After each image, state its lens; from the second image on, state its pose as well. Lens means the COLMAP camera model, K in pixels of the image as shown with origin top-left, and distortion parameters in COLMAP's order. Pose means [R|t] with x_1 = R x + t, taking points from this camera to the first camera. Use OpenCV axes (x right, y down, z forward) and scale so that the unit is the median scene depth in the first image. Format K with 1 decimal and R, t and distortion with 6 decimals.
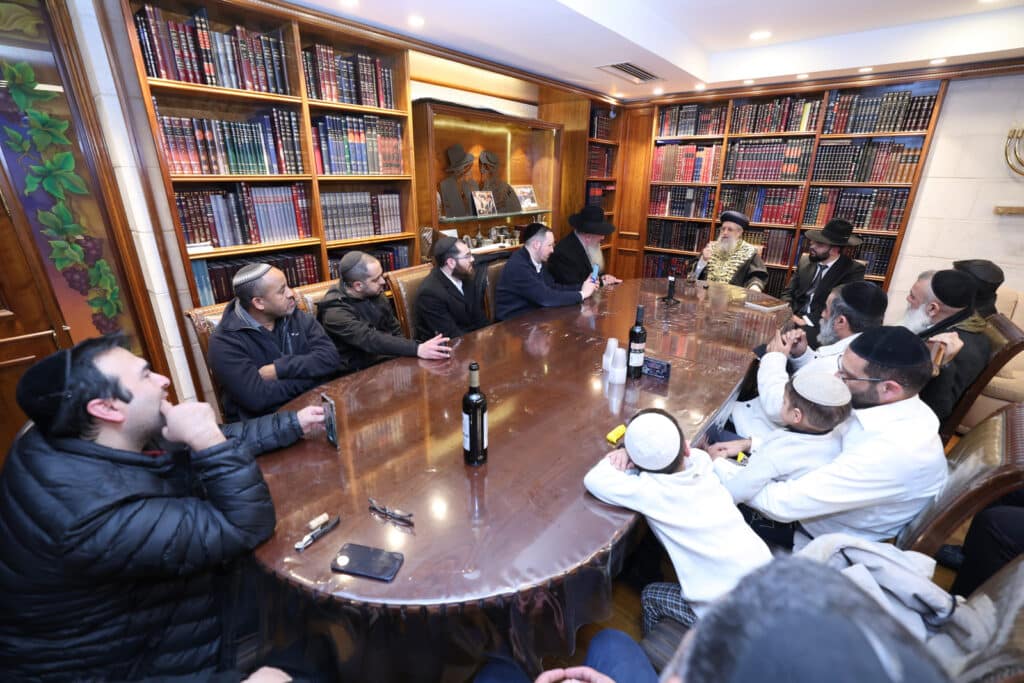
lens RADIAL K [[439.4, 0, 513.3], [0, 439.4, 338.2], [0, 0, 1]] dist [-0.047331, 0.017628]
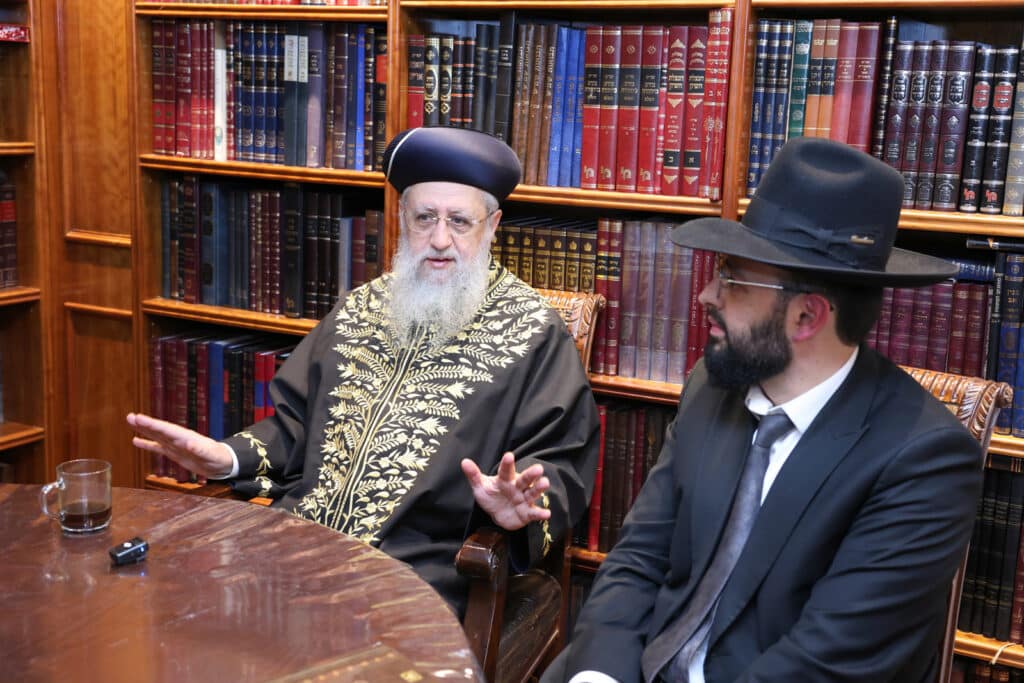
lens RADIAL K [[1325.2, 0, 513.9], [0, 1325.2, 340.1], [0, 0, 1]] dist [0.079974, 0.030752]
pose [[0.980840, -0.009840, 0.194566, 0.424226], [0.040276, 0.987389, -0.153102, -0.098766], [-0.190606, 0.158005, 0.968867, 0.400989]]
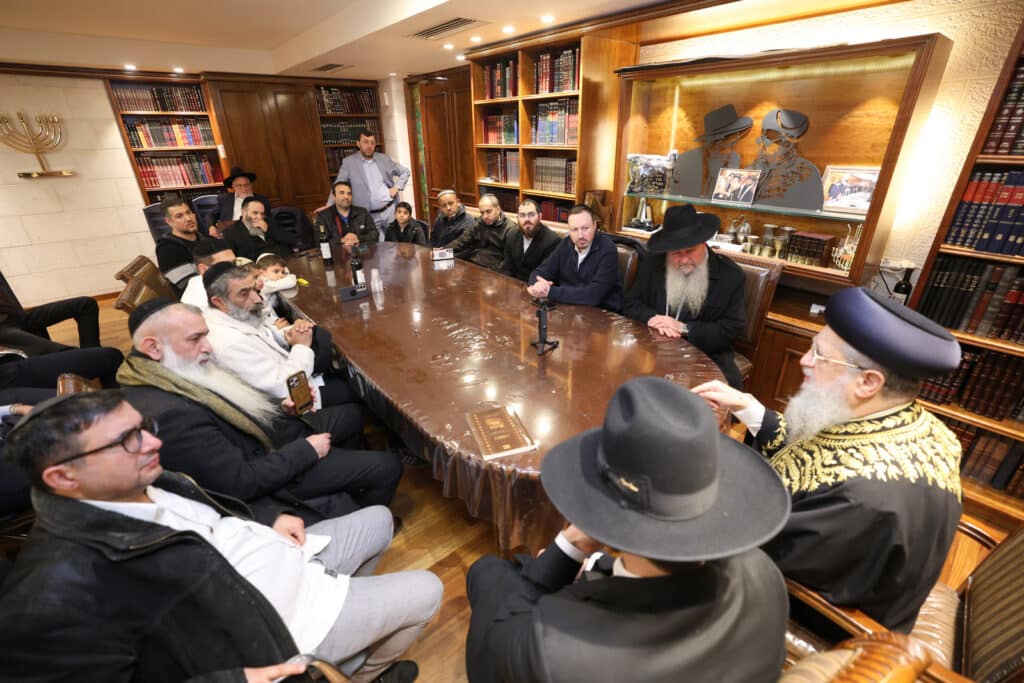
lens RADIAL K [[439.4, 0, 513.3], [0, 439.4, 338.2], [0, 0, 1]] dist [-0.047331, 0.017628]
pose [[-0.185384, 0.411170, -0.892509, 0.737572], [-0.327068, 0.830649, 0.450608, -0.294006], [0.926639, 0.375447, -0.019509, 0.747743]]
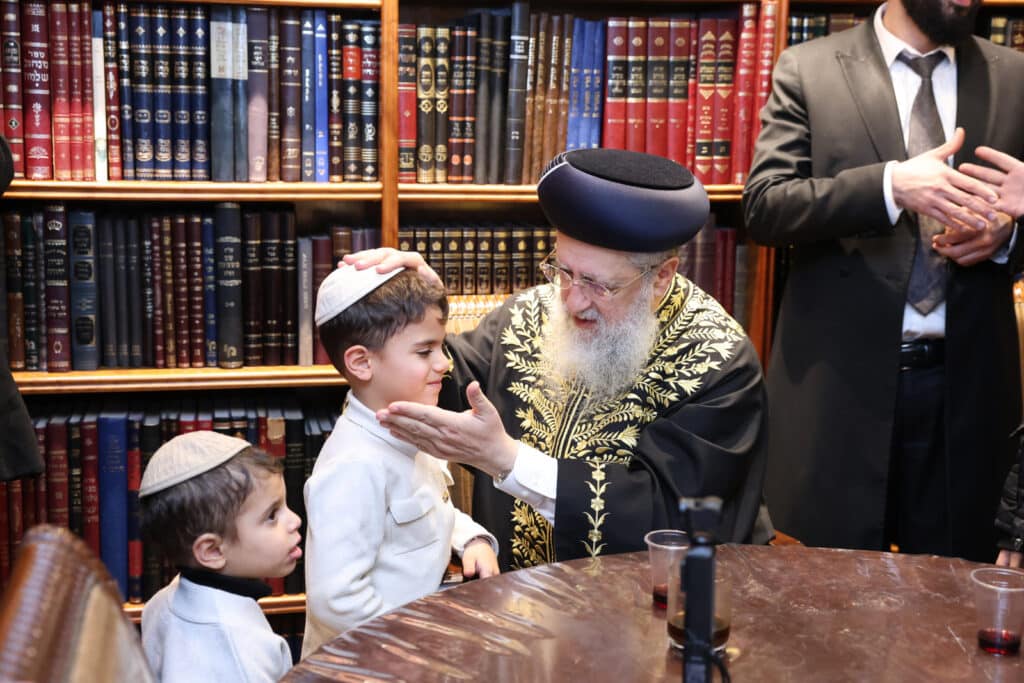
lens RADIAL K [[1443.4, 0, 514.9], [0, 1443.4, 344.5], [0, 0, 1]] dist [0.117539, 0.010040]
pose [[0.619541, -0.134176, 0.773412, 0.009015], [0.259028, 0.965038, -0.040074, -0.182352], [-0.740995, 0.225163, 0.632636, 0.631645]]
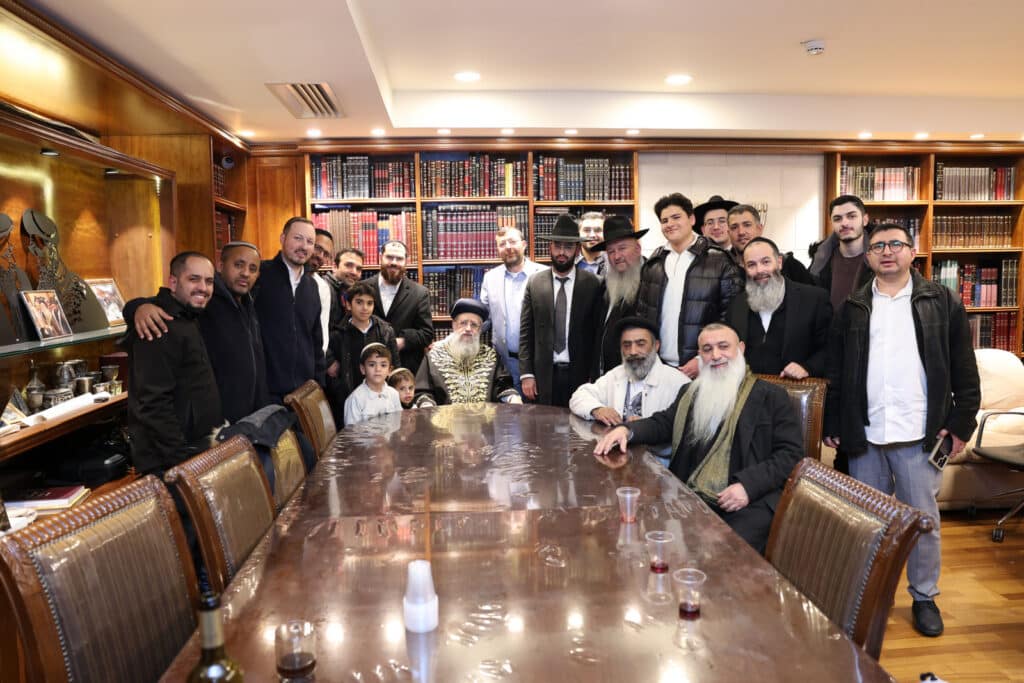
lens RADIAL K [[725.3, 0, 516.1], [0, 725.3, 340.7], [0, 0, 1]] dist [-0.118441, 0.100819]
pose [[0.709125, -0.085863, 0.699835, -0.232902], [0.264153, 0.952622, -0.150782, -0.034514], [-0.653731, 0.291787, 0.698209, 0.151159]]
